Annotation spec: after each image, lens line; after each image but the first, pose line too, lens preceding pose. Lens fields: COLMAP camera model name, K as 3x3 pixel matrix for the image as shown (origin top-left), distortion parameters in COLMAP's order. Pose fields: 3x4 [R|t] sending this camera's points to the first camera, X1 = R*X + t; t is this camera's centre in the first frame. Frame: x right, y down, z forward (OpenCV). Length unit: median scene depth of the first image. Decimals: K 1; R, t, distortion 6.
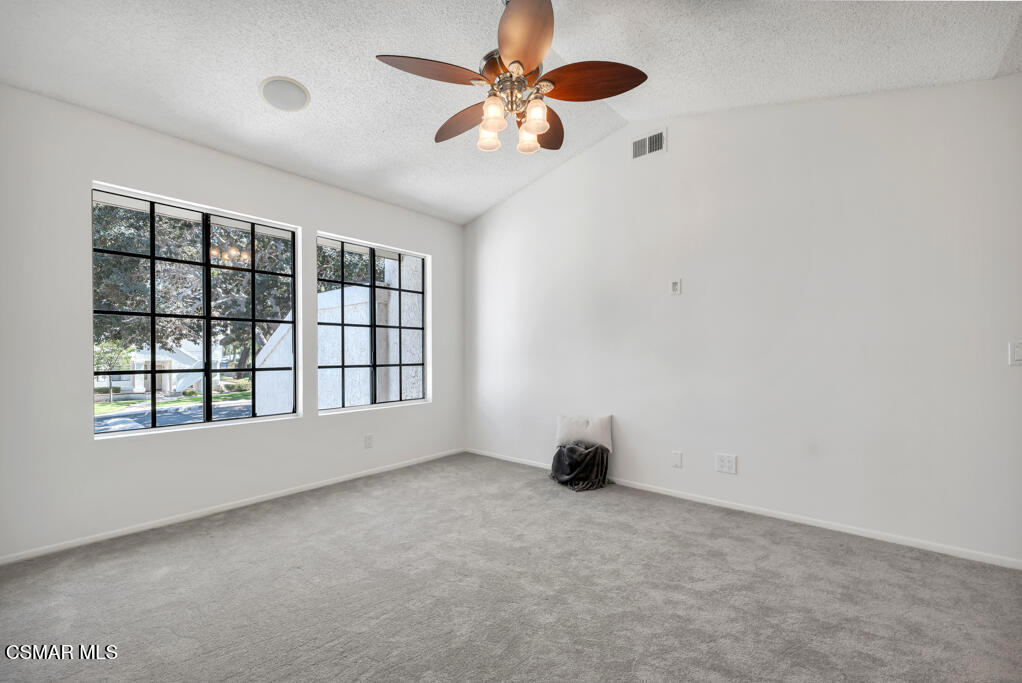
lens RADIAL K [[430.3, 0, 517.5], [0, 430.3, 341.0], [0, 0, 1]] dist [0.008703, -0.000616]
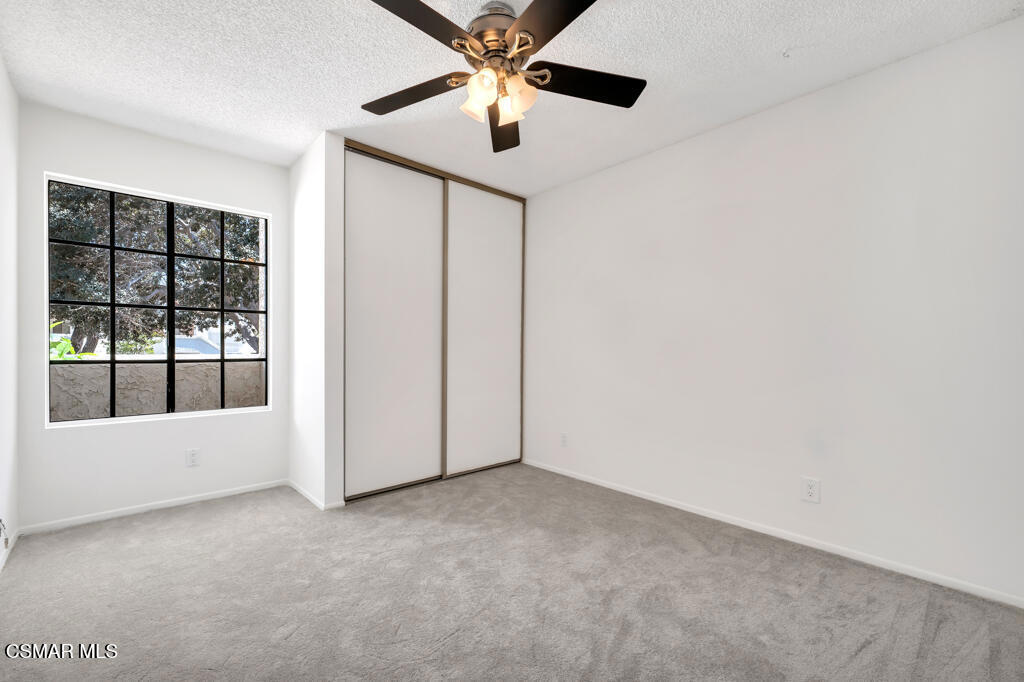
lens RADIAL K [[394.3, 0, 506.4], [0, 394.3, 342.1], [0, 0, 1]] dist [0.000623, 0.000070]
pose [[0.975843, 0.006879, -0.218366, 0.249623], [-0.003255, 0.999851, 0.016955, 0.007354], [0.218450, -0.015834, 0.975720, 0.304629]]
